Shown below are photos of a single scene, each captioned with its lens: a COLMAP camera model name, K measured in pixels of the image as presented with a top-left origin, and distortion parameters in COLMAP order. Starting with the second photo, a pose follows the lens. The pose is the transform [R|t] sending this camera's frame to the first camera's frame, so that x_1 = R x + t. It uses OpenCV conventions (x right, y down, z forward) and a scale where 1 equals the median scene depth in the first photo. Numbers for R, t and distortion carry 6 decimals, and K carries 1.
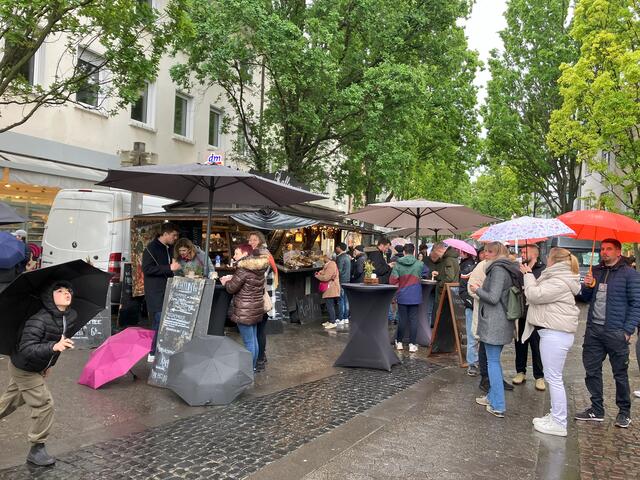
lens RADIAL K [[514.3, 0, 322.7], [0, 514.3, 239.8], [0, 0, 1]] dist [0.011449, 0.001786]
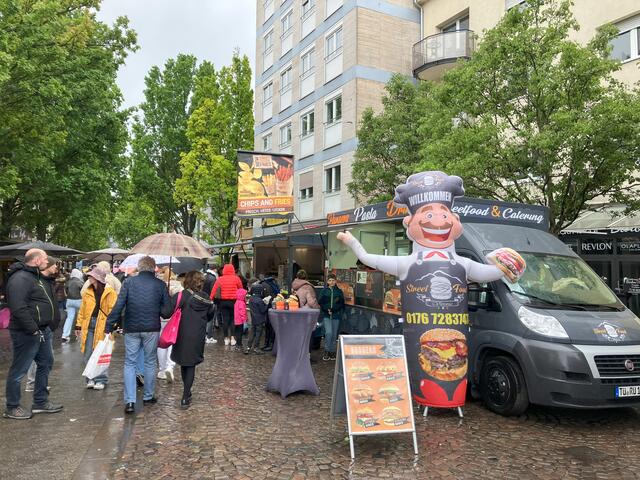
lens RADIAL K [[522.5, 0, 329.7], [0, 522.5, 240.9], [0, 0, 1]] dist [-0.015457, -0.000546]
pose [[0.772296, 0.003264, 0.635255, -0.214283], [0.011054, 0.999766, -0.018576, -0.024326], [-0.635167, 0.021369, 0.772079, -0.548752]]
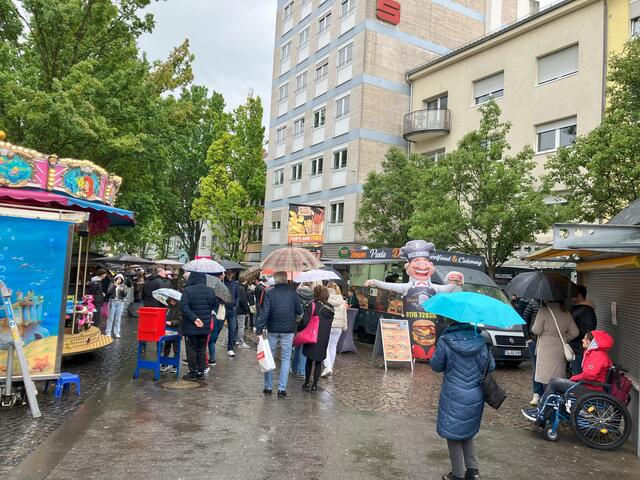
lens RADIAL K [[514.3, 0, 322.7], [0, 514.3, 239.8], [0, 0, 1]] dist [0.011449, 0.001786]
pose [[0.749340, 0.054155, 0.659967, -0.435393], [-0.034977, 0.998496, -0.042221, -0.041028], [-0.661261, 0.008554, 0.750107, -0.710028]]
